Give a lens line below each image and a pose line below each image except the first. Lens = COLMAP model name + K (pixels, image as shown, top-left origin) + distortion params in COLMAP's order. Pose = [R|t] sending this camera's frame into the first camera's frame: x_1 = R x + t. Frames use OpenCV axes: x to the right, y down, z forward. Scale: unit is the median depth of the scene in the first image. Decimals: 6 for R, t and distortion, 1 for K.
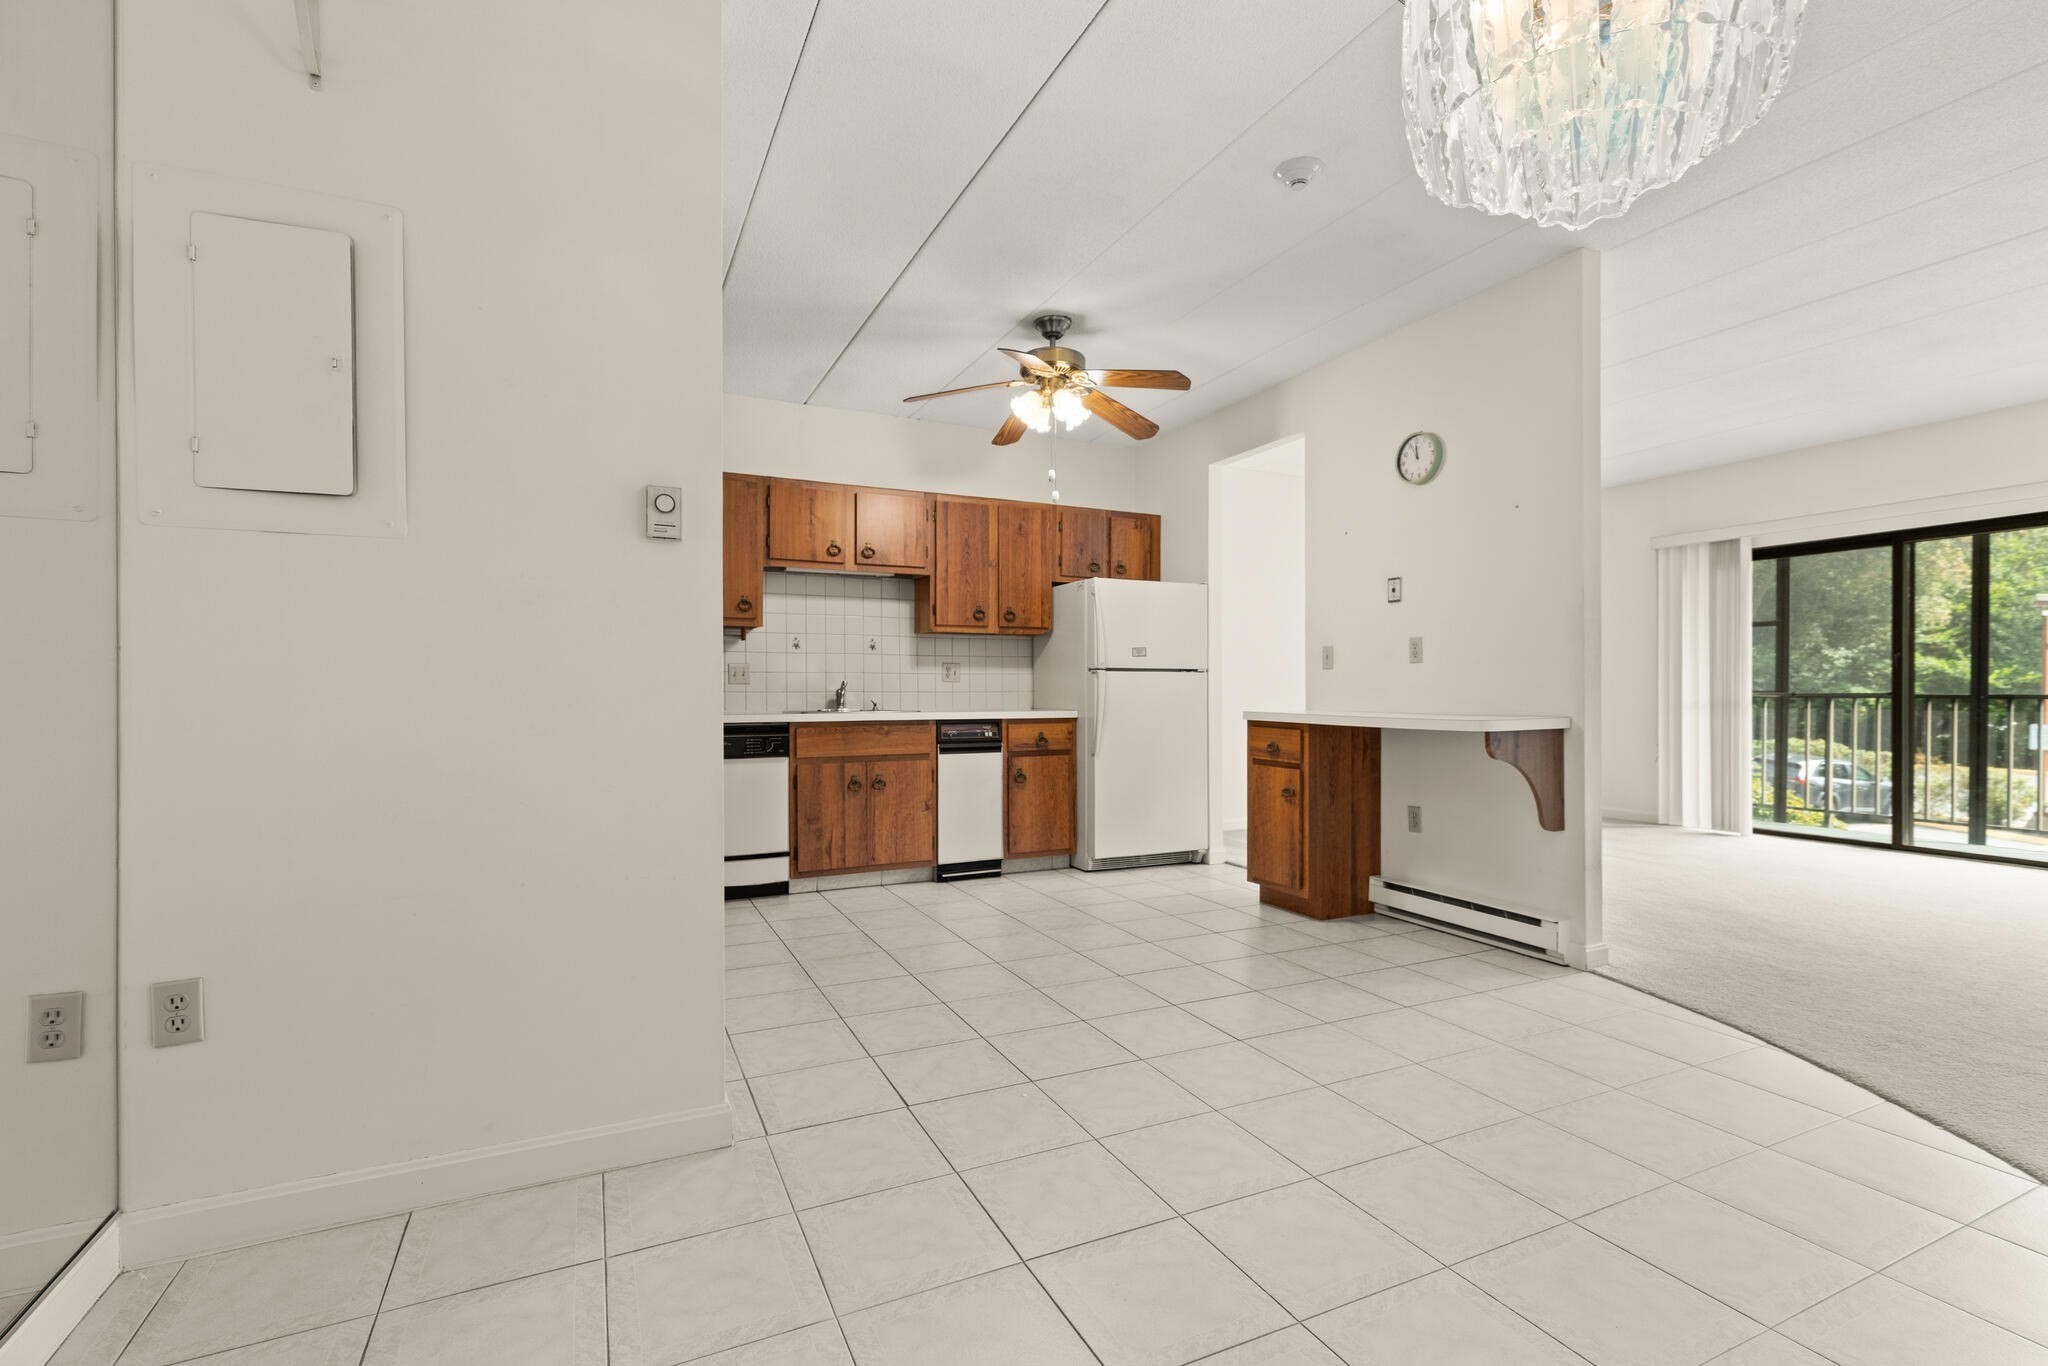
lens RADIAL K [[924.7, 0, 1037.1], [0, 924.7, 693.6], [0, 0, 1]] dist [0.006848, -0.001055]
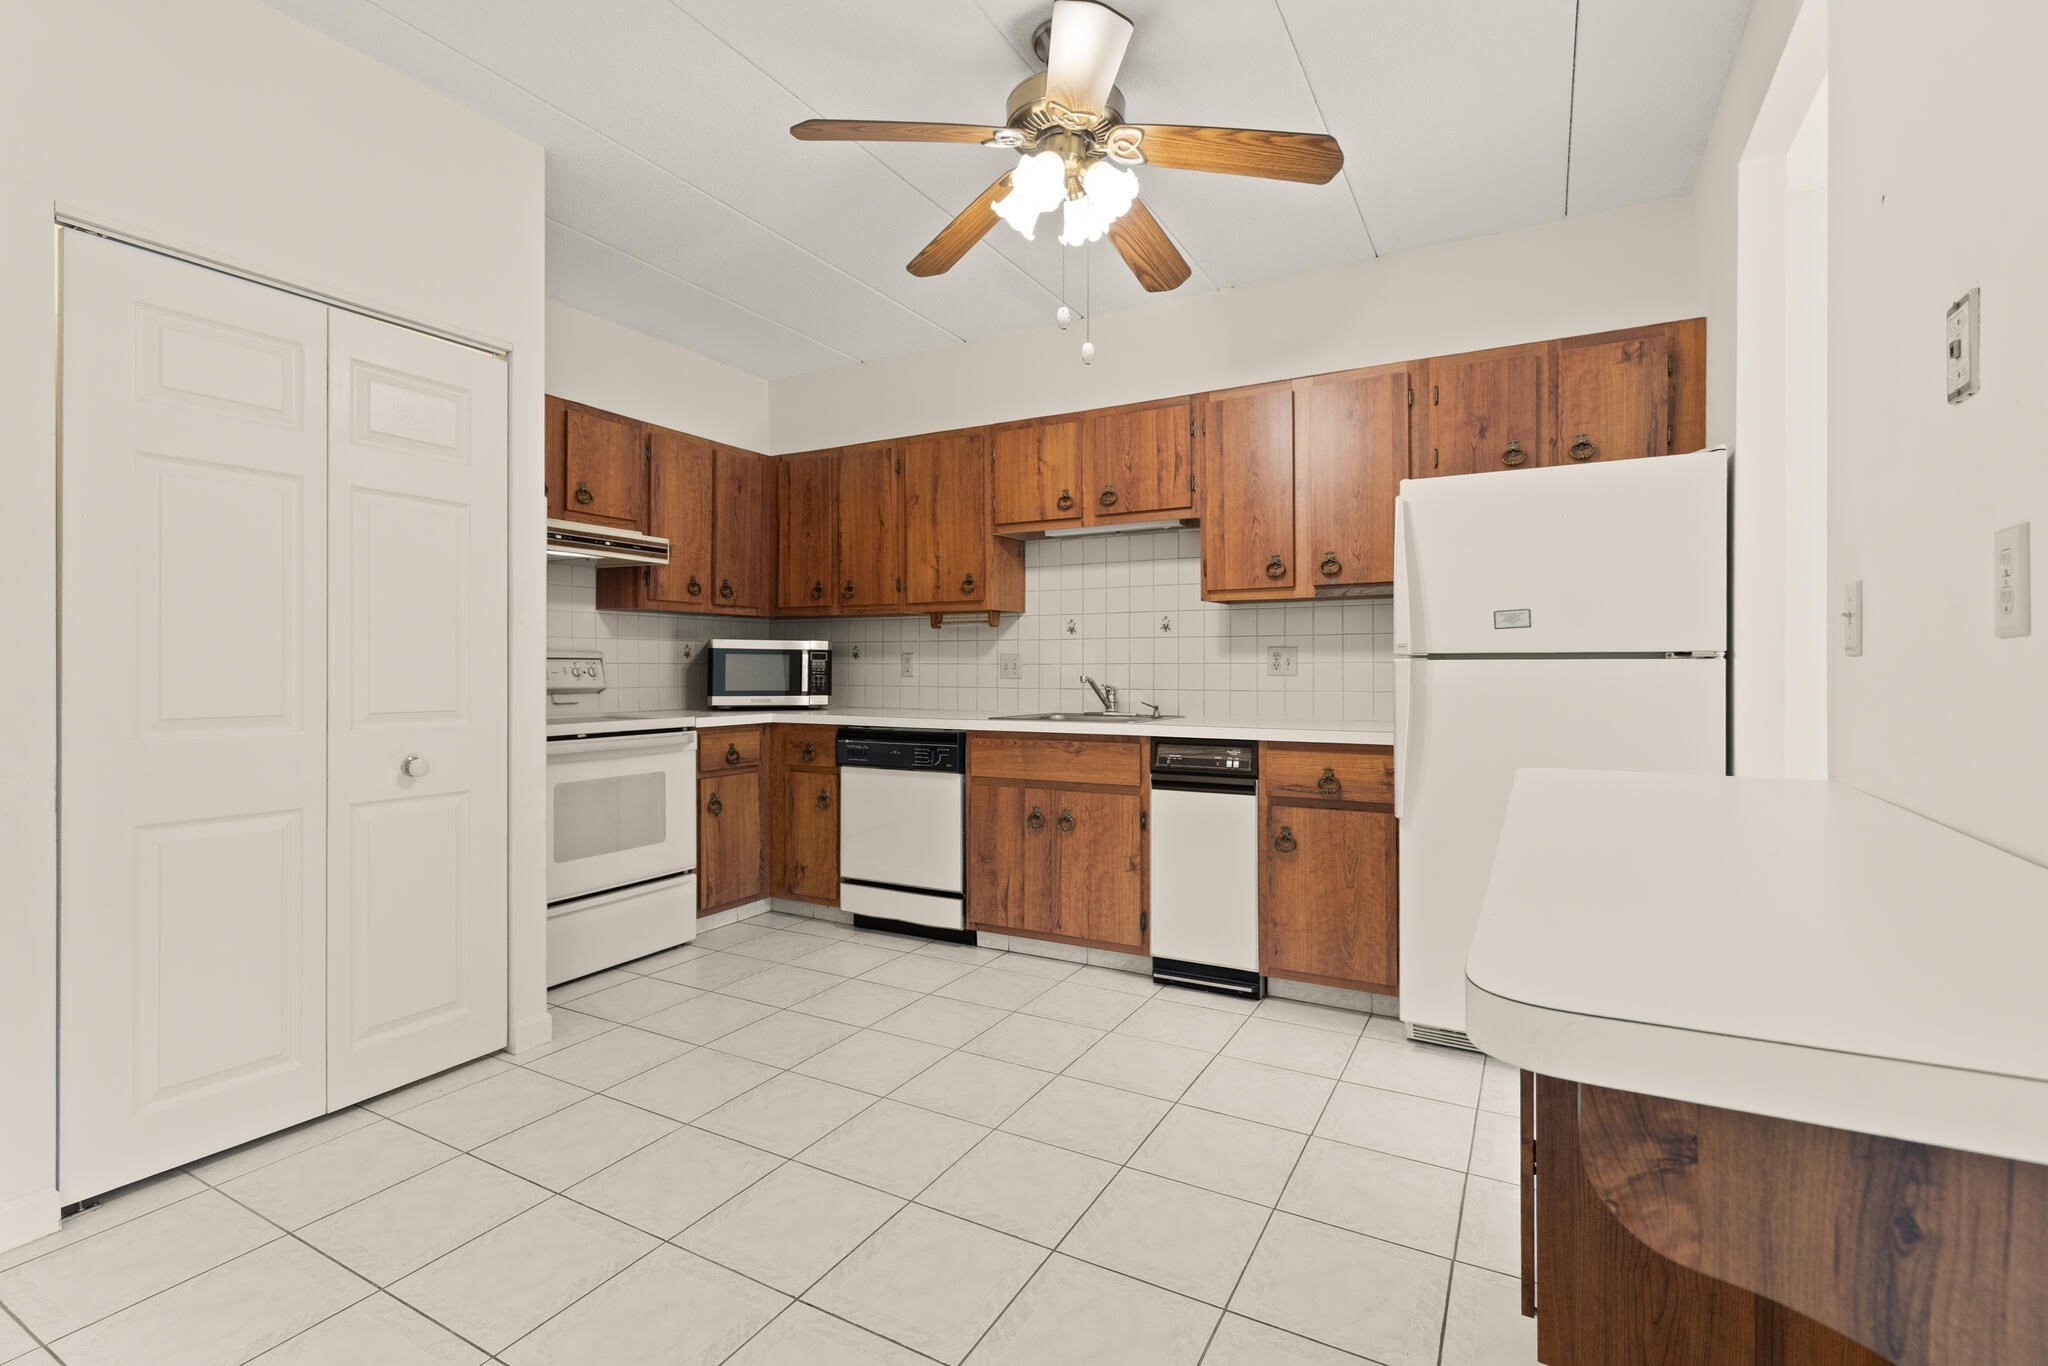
lens RADIAL K [[924.7, 0, 1031.8], [0, 924.7, 671.4], [0, 0, 1]] dist [0.006848, -0.001055]
pose [[0.581300, 0.003974, -0.813680, 0.390454], [-0.000799, 0.999990, 0.004314, -0.021549], [0.813689, -0.001858, 0.581298, 0.561685]]
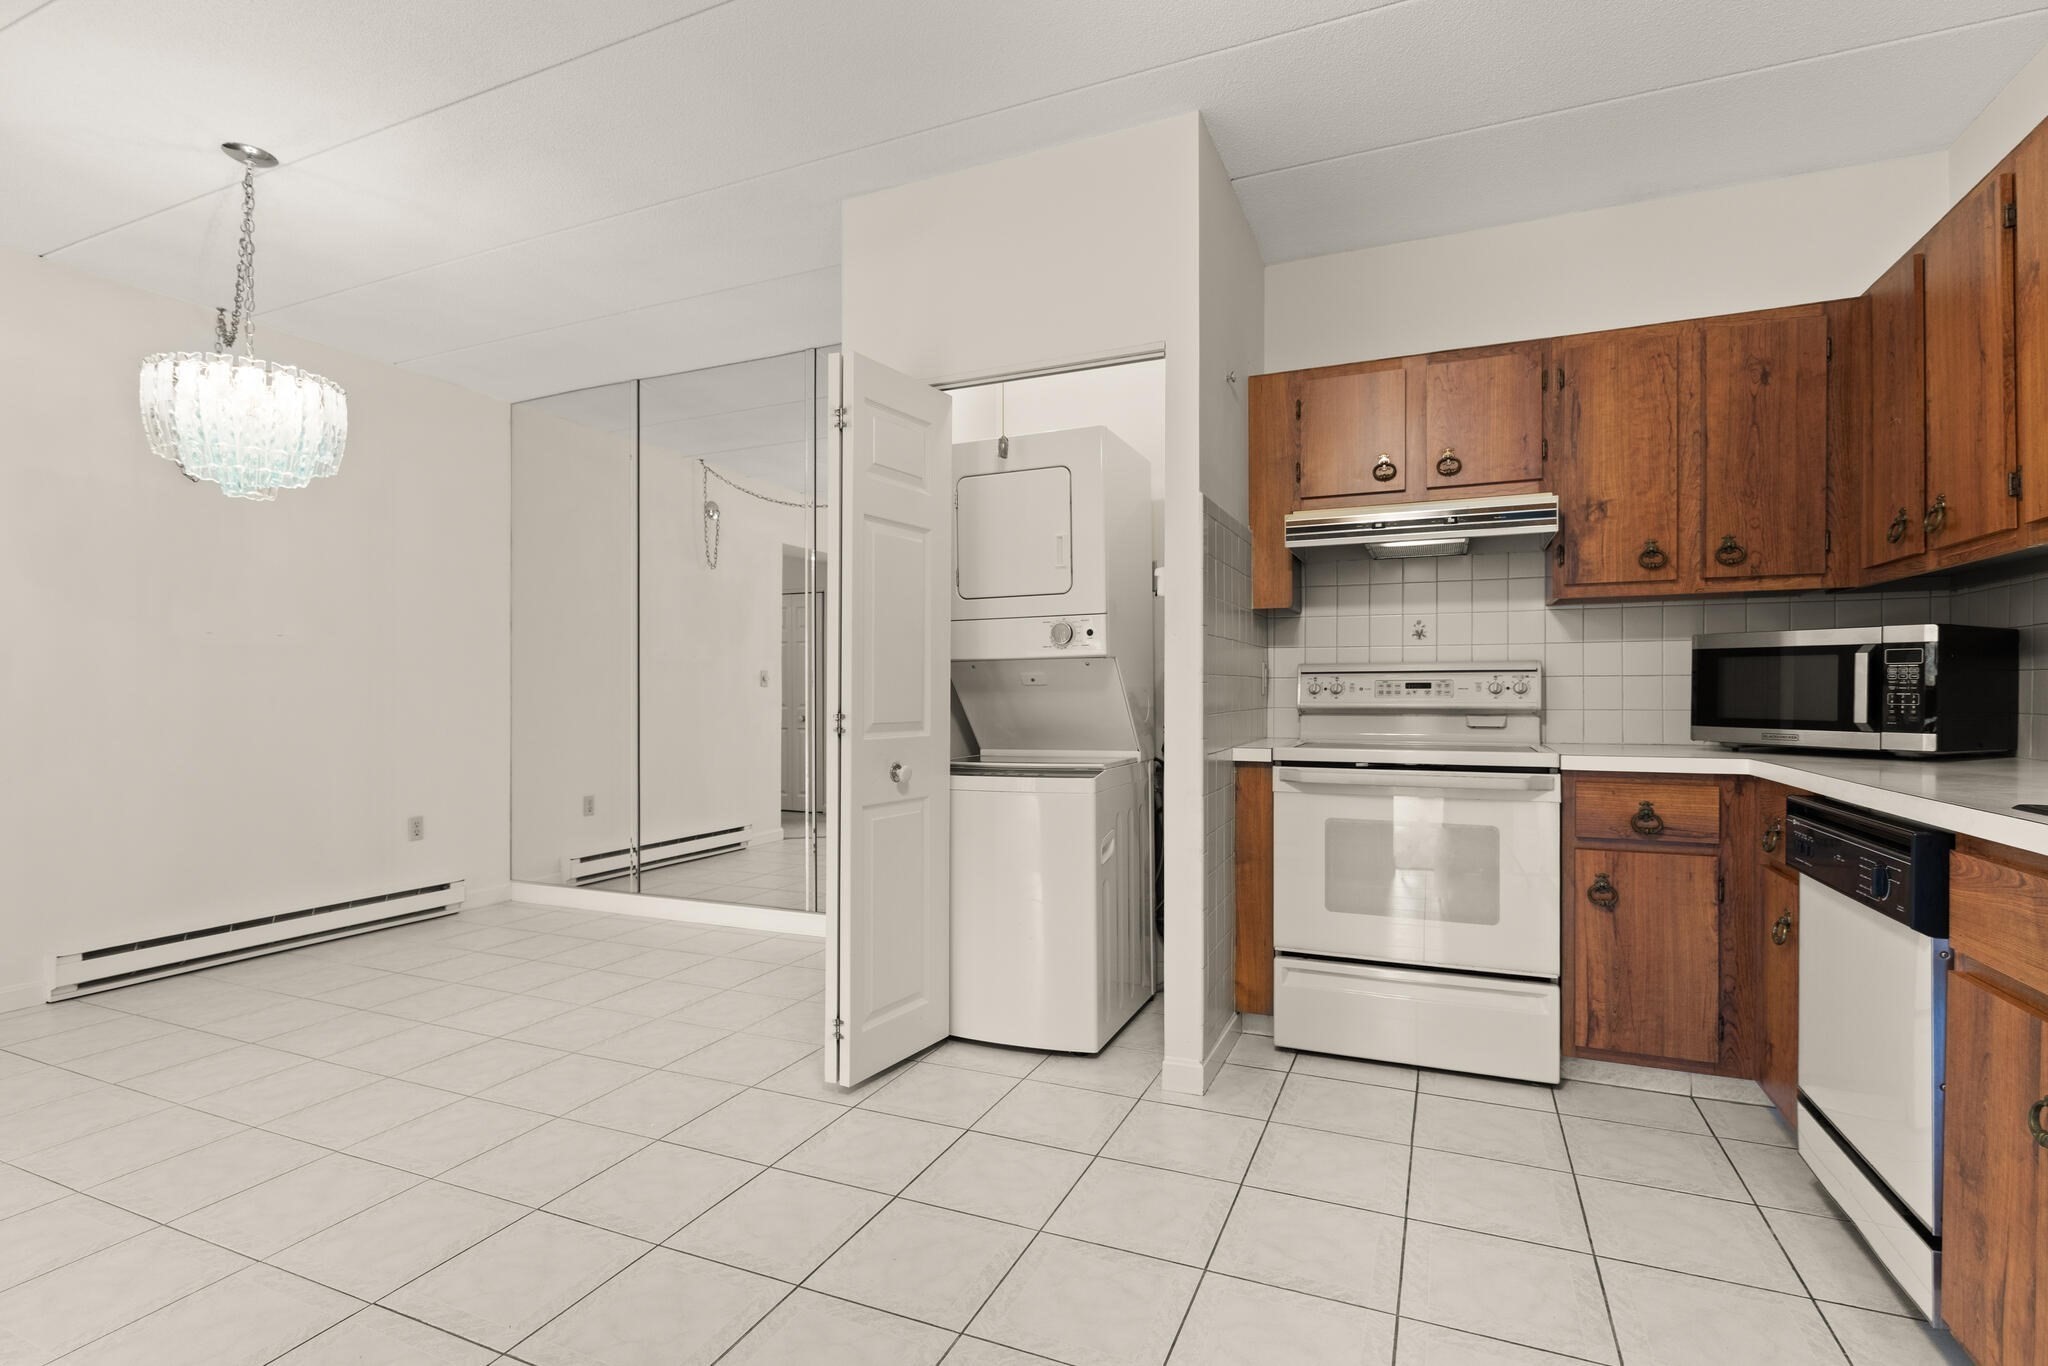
lens RADIAL K [[979.4, 0, 1085.8], [0, 979.4, 704.1], [0, 0, 1]] dist [-0.004501, 0.001983]
pose [[-0.742669, 0.005092, -0.669640, 0.161415], [-0.001737, 0.999953, 0.009531, -0.012254], [0.669657, 0.008242, -0.742625, 1.009158]]
